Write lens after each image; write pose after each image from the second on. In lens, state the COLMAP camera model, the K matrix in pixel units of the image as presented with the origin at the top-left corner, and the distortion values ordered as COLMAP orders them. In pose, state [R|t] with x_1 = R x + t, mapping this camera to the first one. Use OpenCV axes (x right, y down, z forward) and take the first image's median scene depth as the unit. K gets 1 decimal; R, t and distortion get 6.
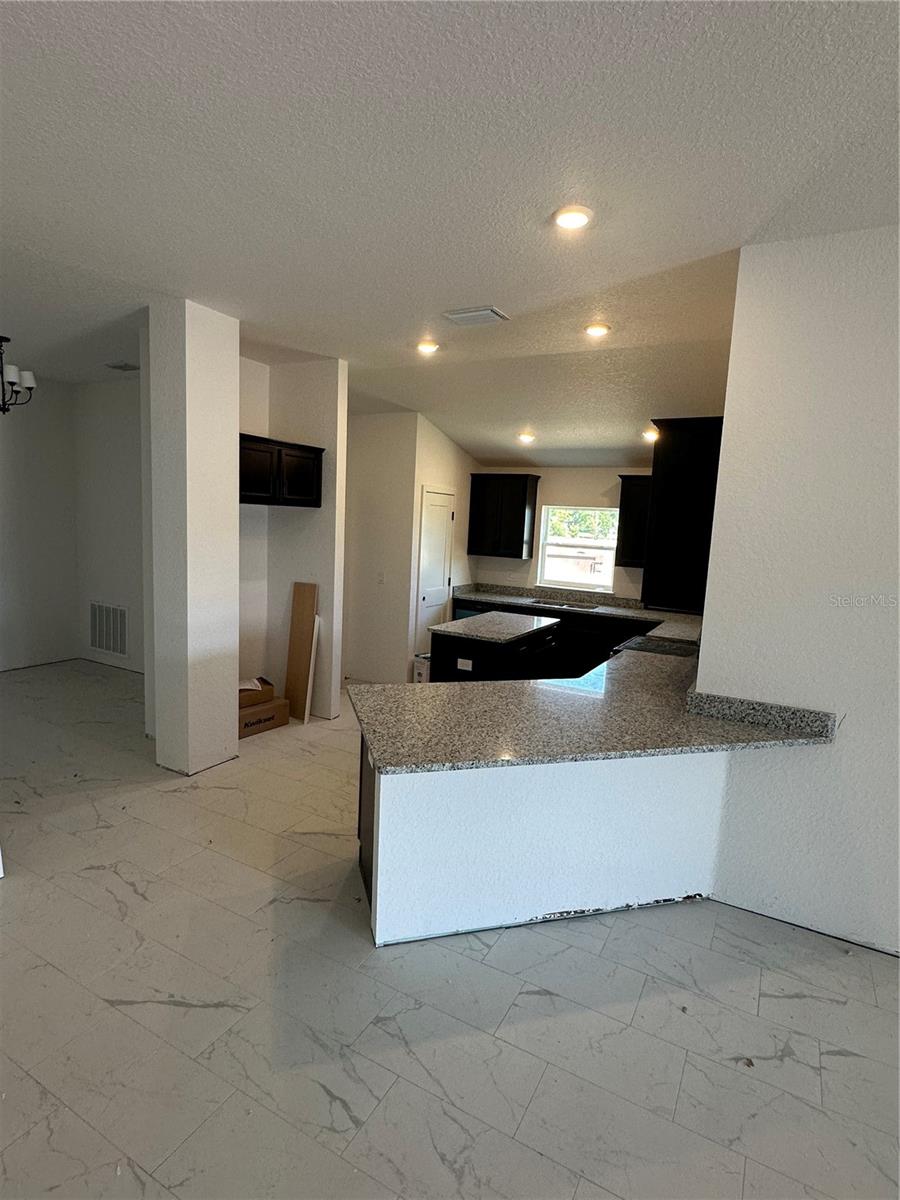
lens RADIAL K [[626.2, 0, 447.8], [0, 626.2, 602.7], [0, 0, 1]] dist [-0.002852, 0.000935]
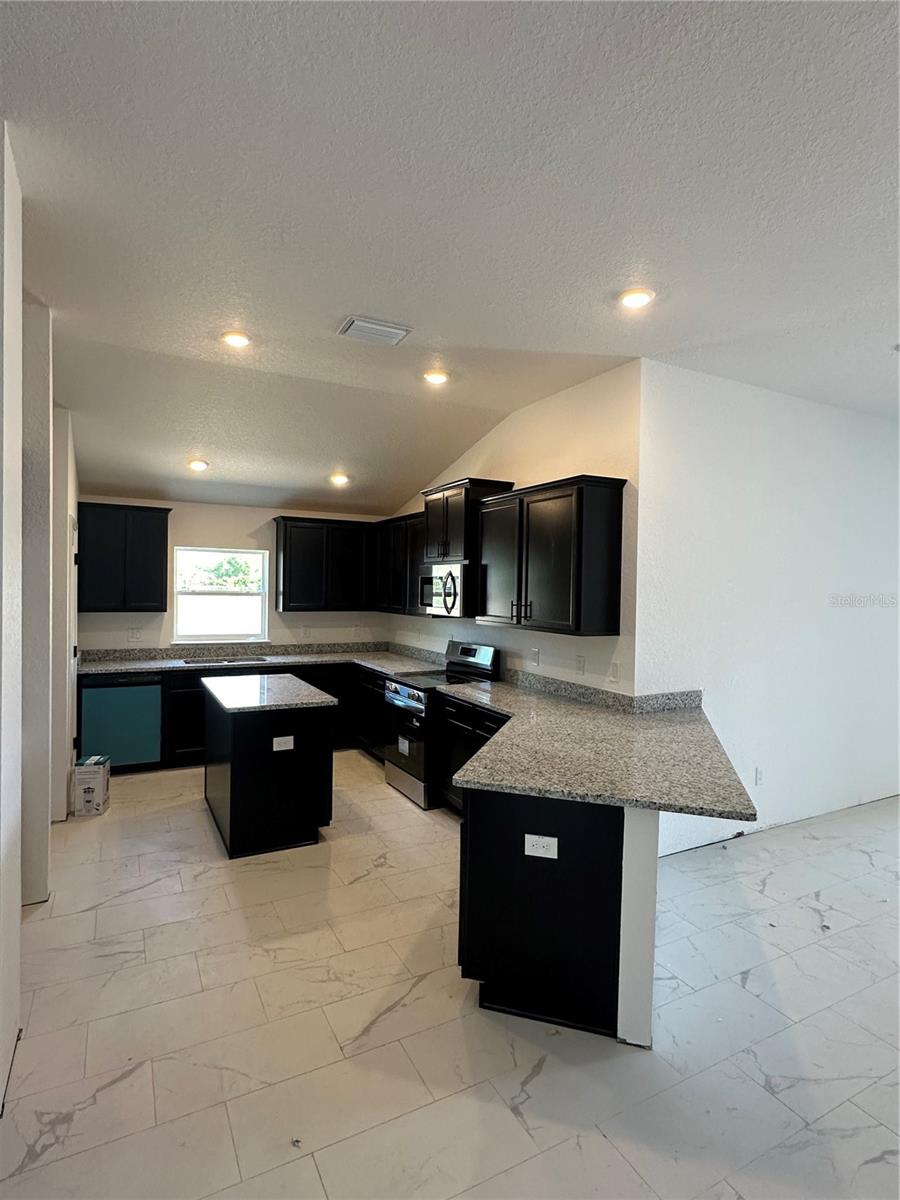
lens RADIAL K [[626.2, 0, 448.1], [0, 626.2, 594.7], [0, 0, 1]] dist [-0.002852, 0.000935]
pose [[0.548990, -0.056658, 0.833907, -0.387978], [0.122602, 0.992367, -0.013289, -0.040745], [-0.826788, 0.109534, 0.551746, 0.276652]]
